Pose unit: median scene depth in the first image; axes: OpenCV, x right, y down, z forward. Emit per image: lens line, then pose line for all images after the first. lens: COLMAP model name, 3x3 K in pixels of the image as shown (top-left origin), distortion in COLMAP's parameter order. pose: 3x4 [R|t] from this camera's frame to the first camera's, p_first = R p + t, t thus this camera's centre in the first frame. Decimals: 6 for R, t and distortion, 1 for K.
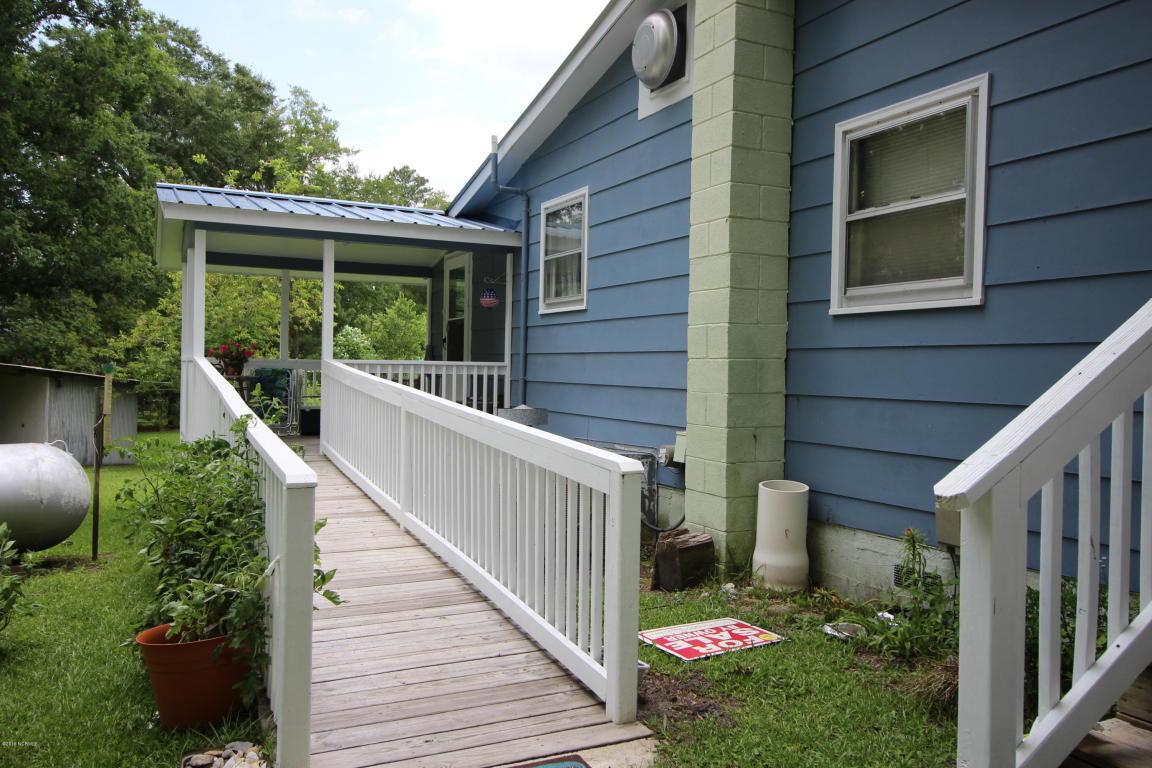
lens RADIAL K [[902.1, 0, 580.4], [0, 902.1, 385.7], [0, 0, 1]] dist [0.008882, -0.000634]
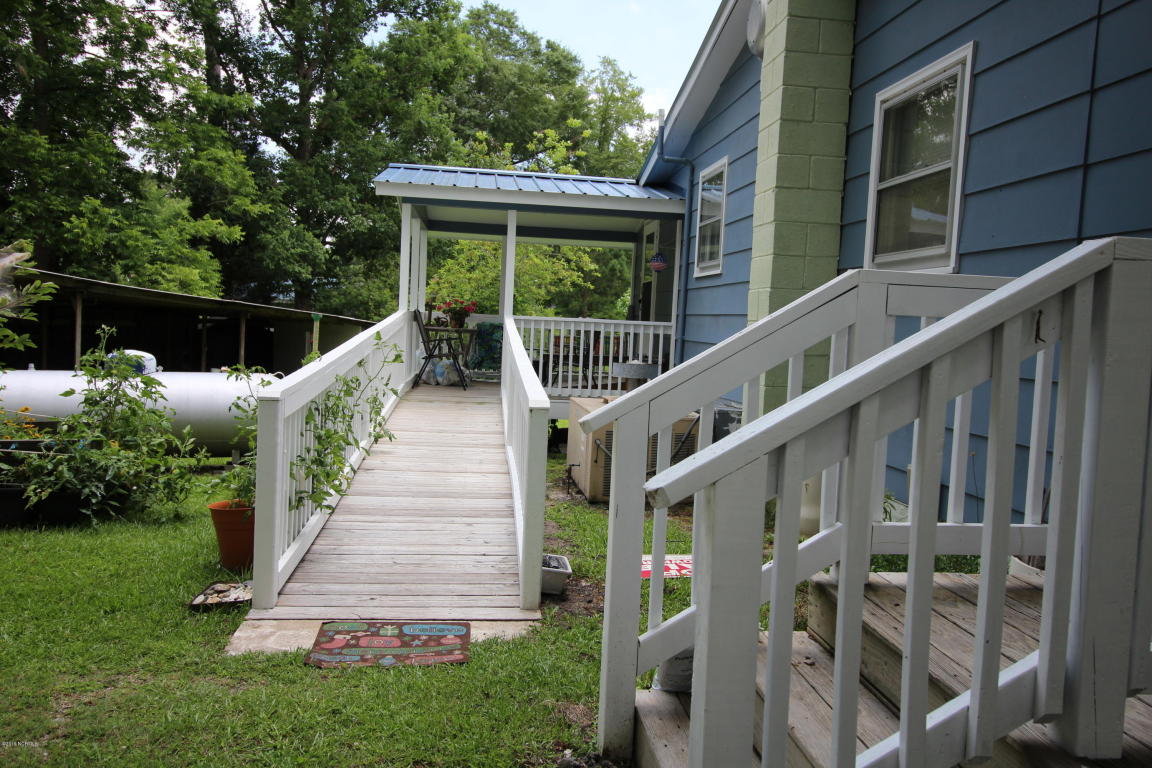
lens RADIAL K [[902.1, 0, 579.9], [0, 902.1, 379.0], [0, 0, 1]] dist [0.008882, -0.000634]
pose [[0.943056, 0.048145, -0.329130, 0.150863], [-0.036954, 0.998509, 0.040177, 0.001833], [0.330574, -0.025727, 0.943429, -0.039739]]
